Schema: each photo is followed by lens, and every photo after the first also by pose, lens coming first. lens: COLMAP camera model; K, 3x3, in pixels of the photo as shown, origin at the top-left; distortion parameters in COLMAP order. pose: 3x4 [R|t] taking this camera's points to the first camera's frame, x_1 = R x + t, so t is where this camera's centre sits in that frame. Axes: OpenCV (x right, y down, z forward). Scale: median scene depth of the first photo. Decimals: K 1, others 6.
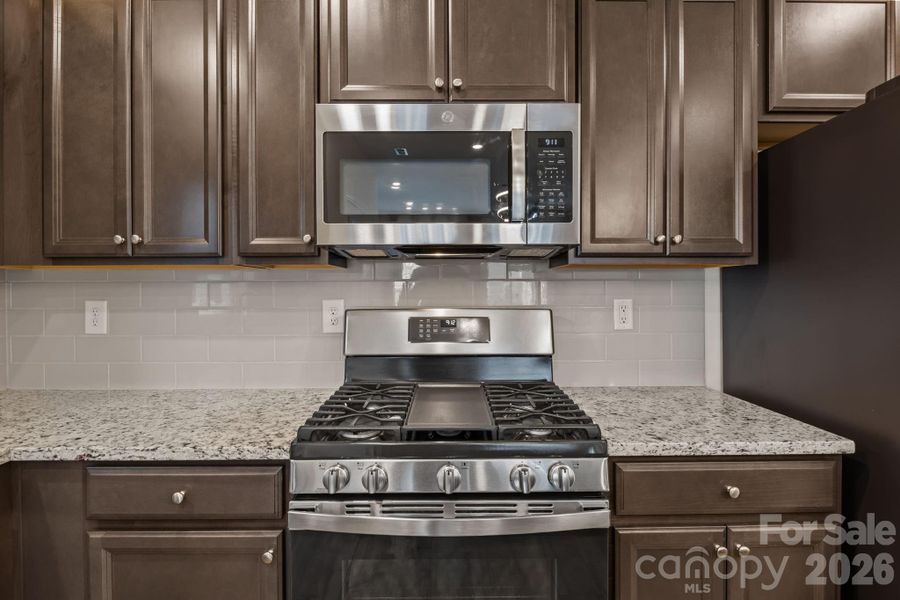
lens RADIAL K [[446.3, 0, 449.4], [0, 446.3, 290.8], [0, 0, 1]] dist [-0.002315, -0.005202]
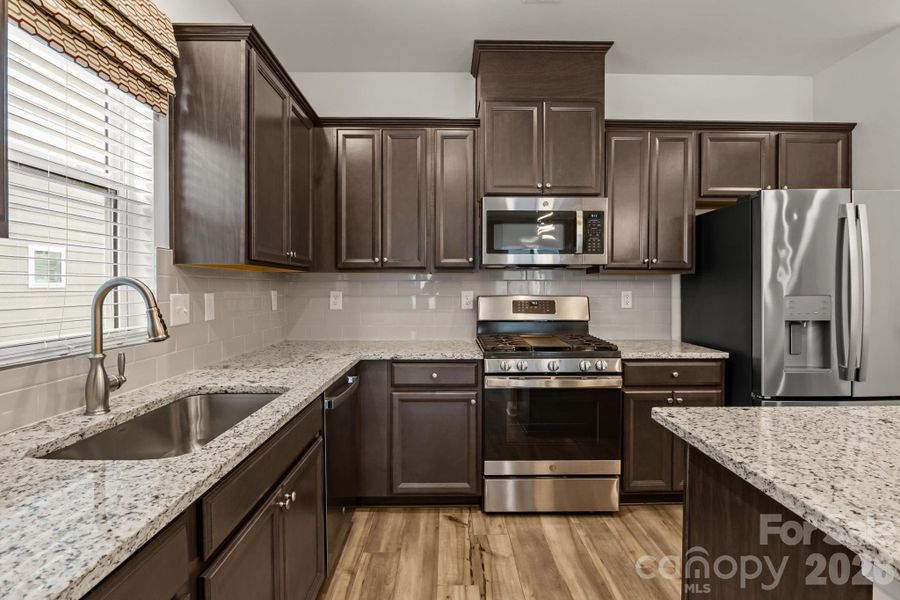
lens RADIAL K [[446.3, 0, 447.3], [0, 446.3, 291.6], [0, 0, 1]] dist [-0.002315, -0.005202]
pose [[0.999992, 0.003970, 0.000120, -0.446033], [-0.003971, 0.999930, 0.011144, 0.003473], [-0.000076, -0.011145, 0.999938, -1.067937]]
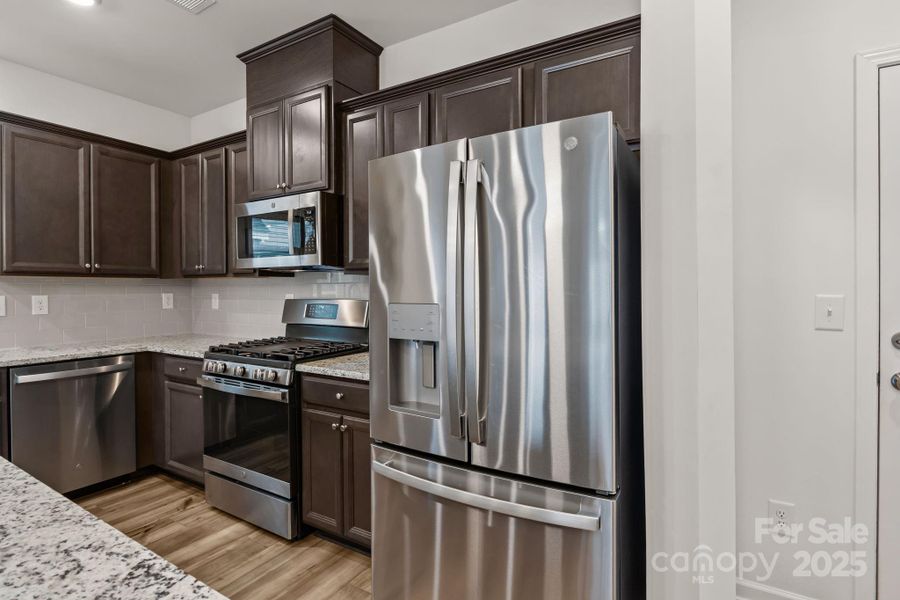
lens RADIAL K [[446.3, 0, 452.8], [0, 446.3, 292.0], [0, 0, 1]] dist [-0.002315, -0.005202]
pose [[0.854982, 0.006252, -0.518621, 1.690252], [0.000076, 0.999926, 0.012179, -0.014256], [0.518658, -0.010453, 0.854918, -0.311916]]
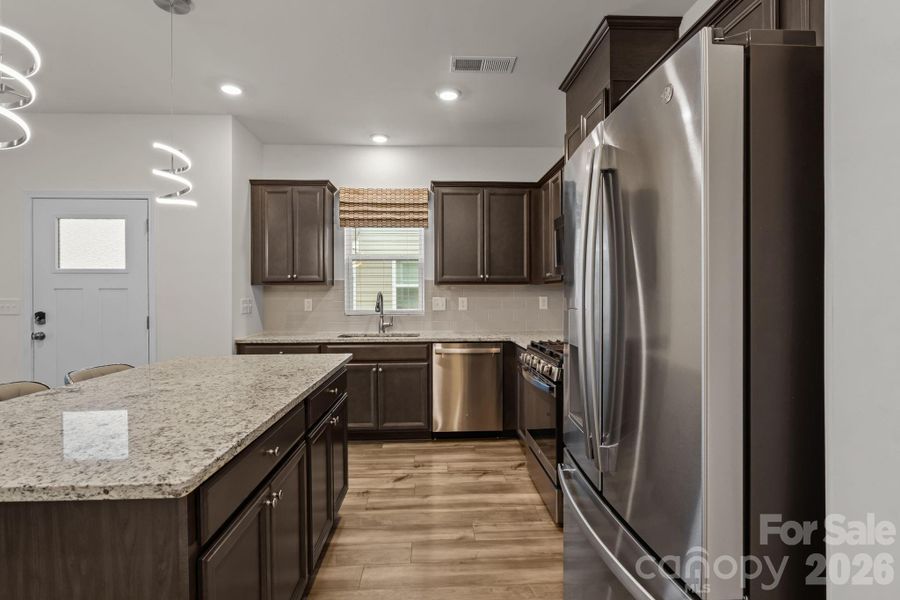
lens RADIAL K [[446.3, 0, 452.8], [0, 446.3, 297.7], [0, 0, 1]] dist [-0.002315, -0.005202]
pose [[0.047503, 0.014133, -0.998771, 2.108961], [0.004945, 0.999884, 0.014384, -0.016970], [0.998859, -0.005623, 0.047428, 0.294919]]
